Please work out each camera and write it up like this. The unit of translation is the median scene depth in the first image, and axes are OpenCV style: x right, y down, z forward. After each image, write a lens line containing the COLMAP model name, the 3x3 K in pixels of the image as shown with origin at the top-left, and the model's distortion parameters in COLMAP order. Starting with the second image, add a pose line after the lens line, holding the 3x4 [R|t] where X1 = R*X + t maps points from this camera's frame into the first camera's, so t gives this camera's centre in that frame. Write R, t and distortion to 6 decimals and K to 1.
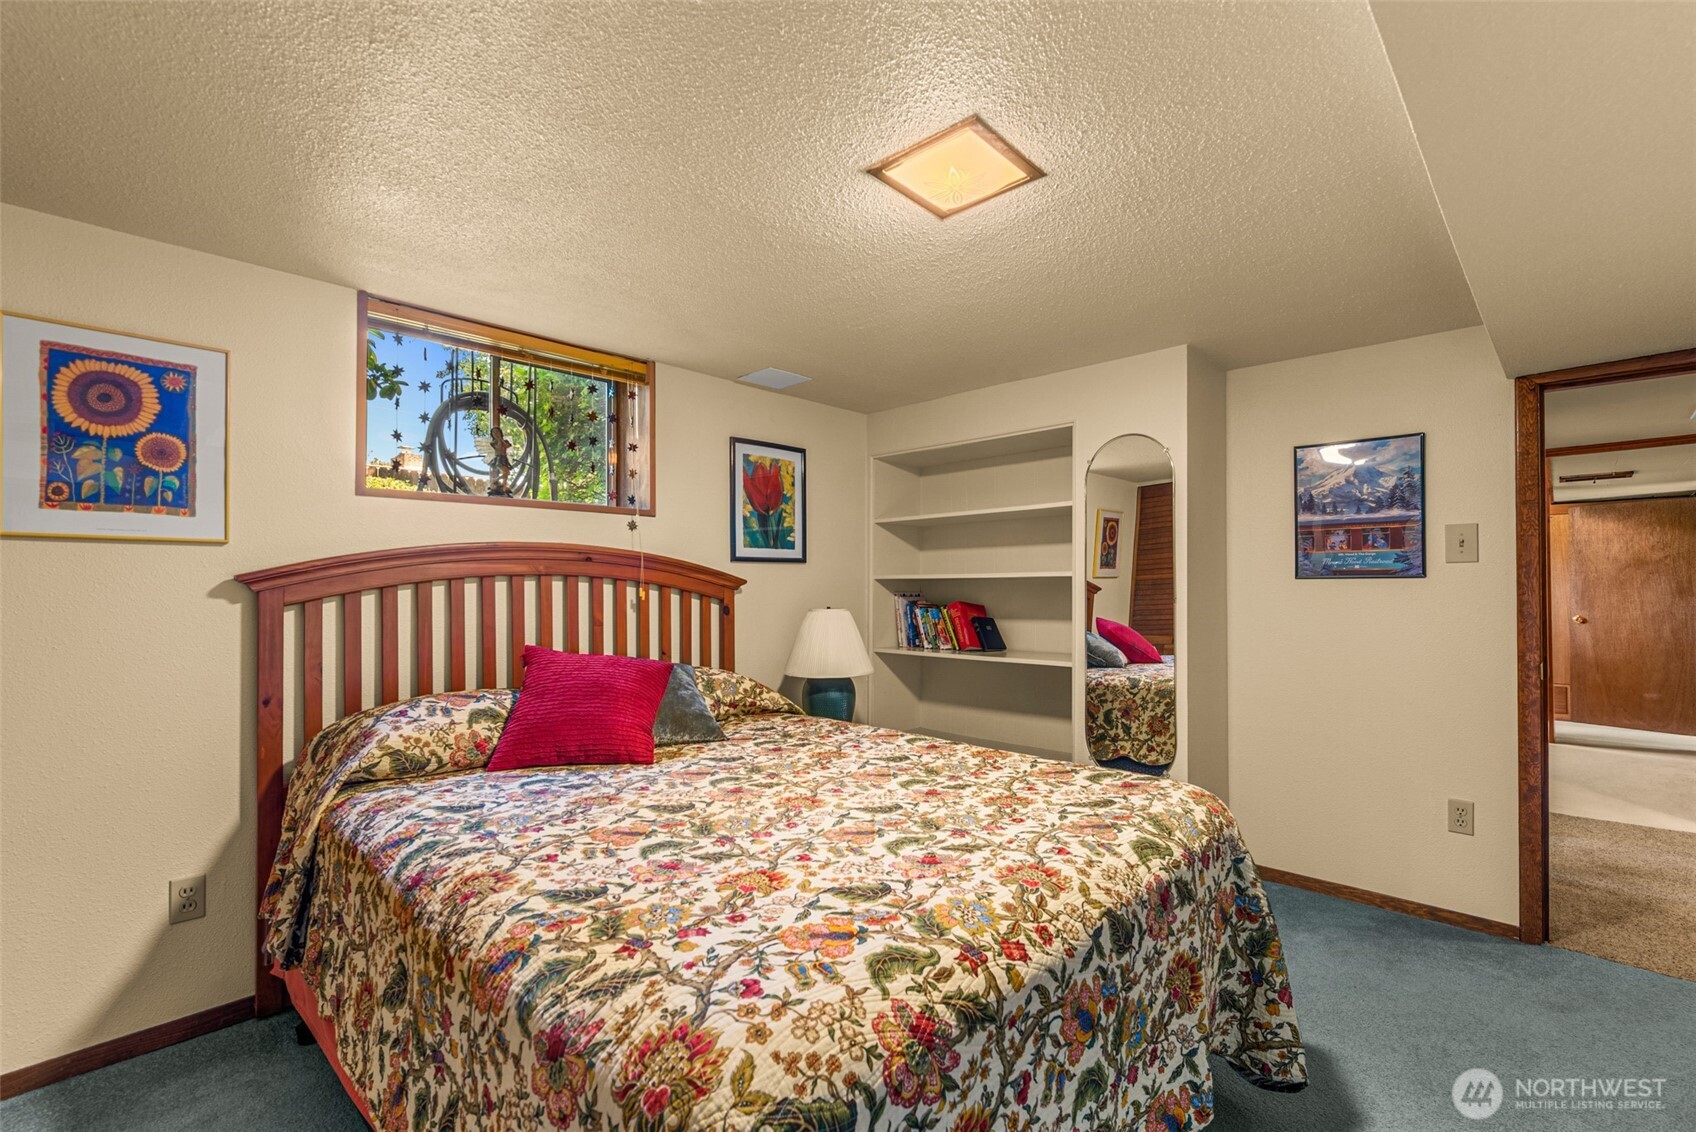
lens RADIAL K [[741.7, 0, 845.8], [0, 741.7, 568.3], [0, 0, 1]] dist [-0.005998, 0.000955]
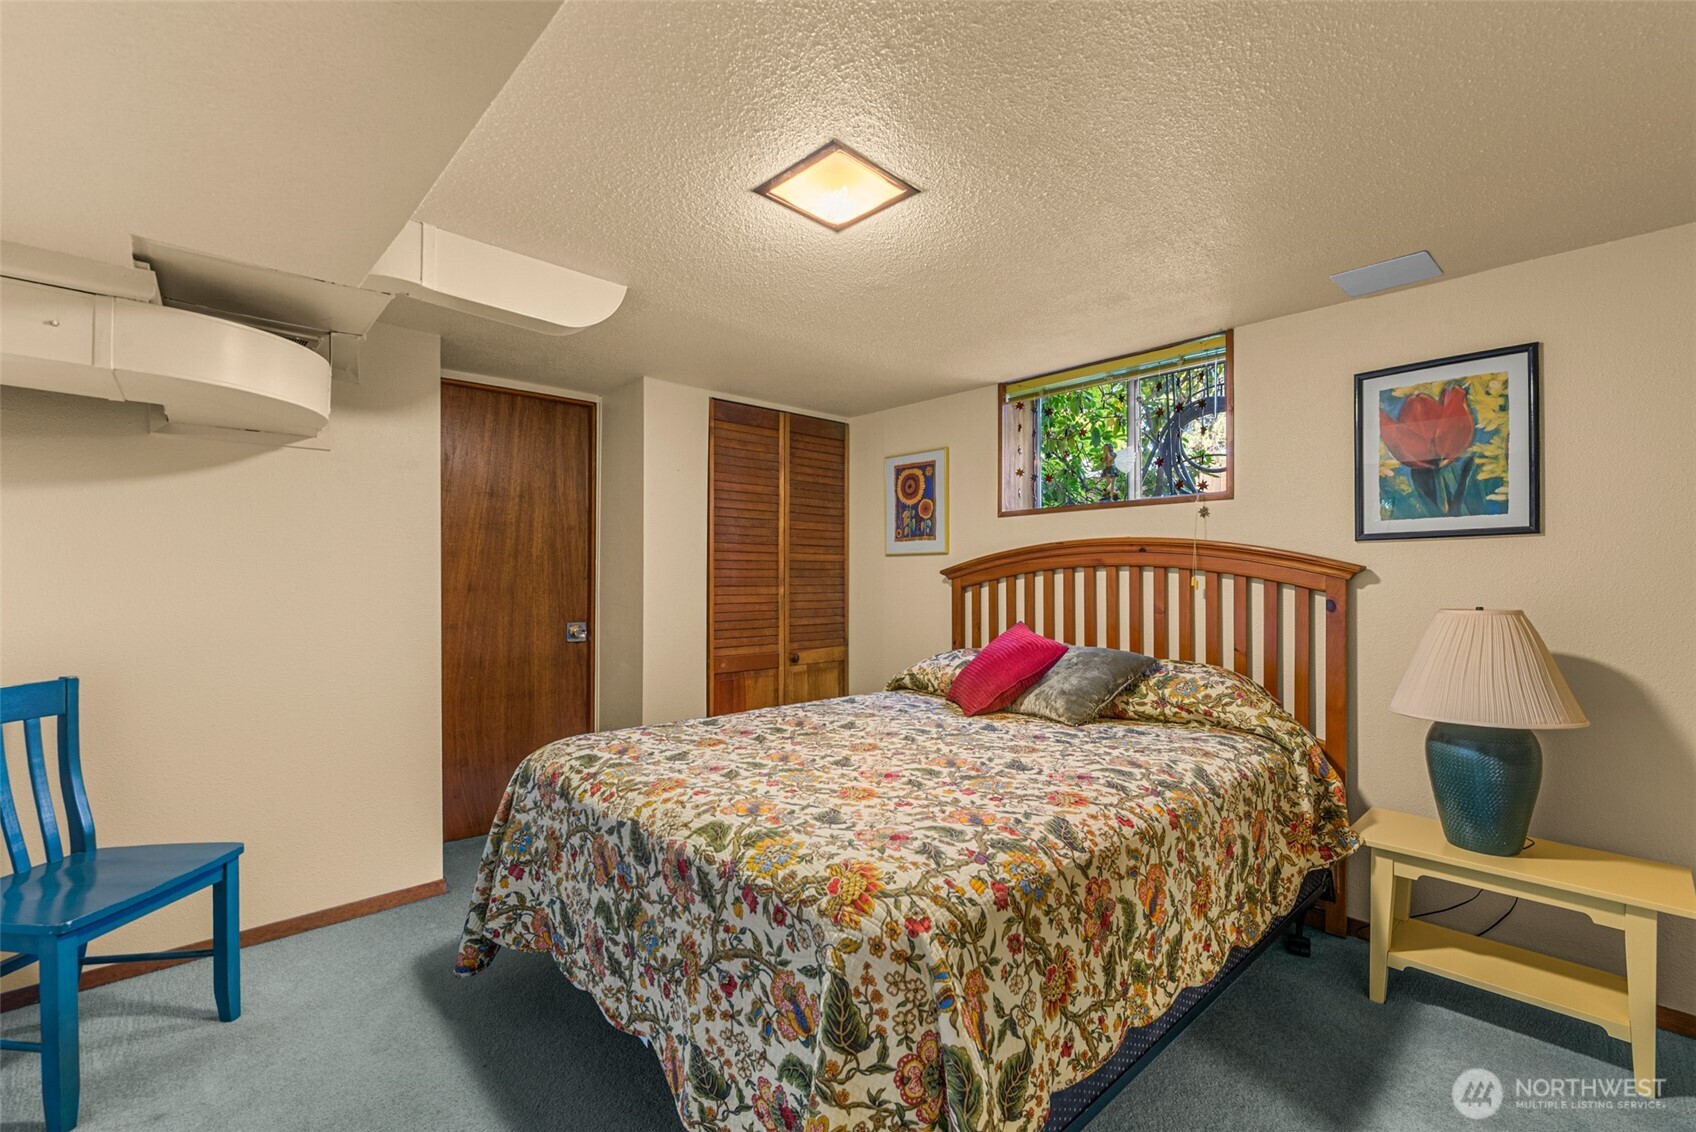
lens RADIAL K [[685.8, 0, 846.1], [0, 685.8, 579.3], [0, 0, 1]] dist [-0.000335, 0.000044]
pose [[-0.006337, 0.002199, -0.999978, 0.852153], [0.030653, 0.999528, 0.002004, 0.019790], [0.999510, -0.030639, -0.006401, 0.752363]]
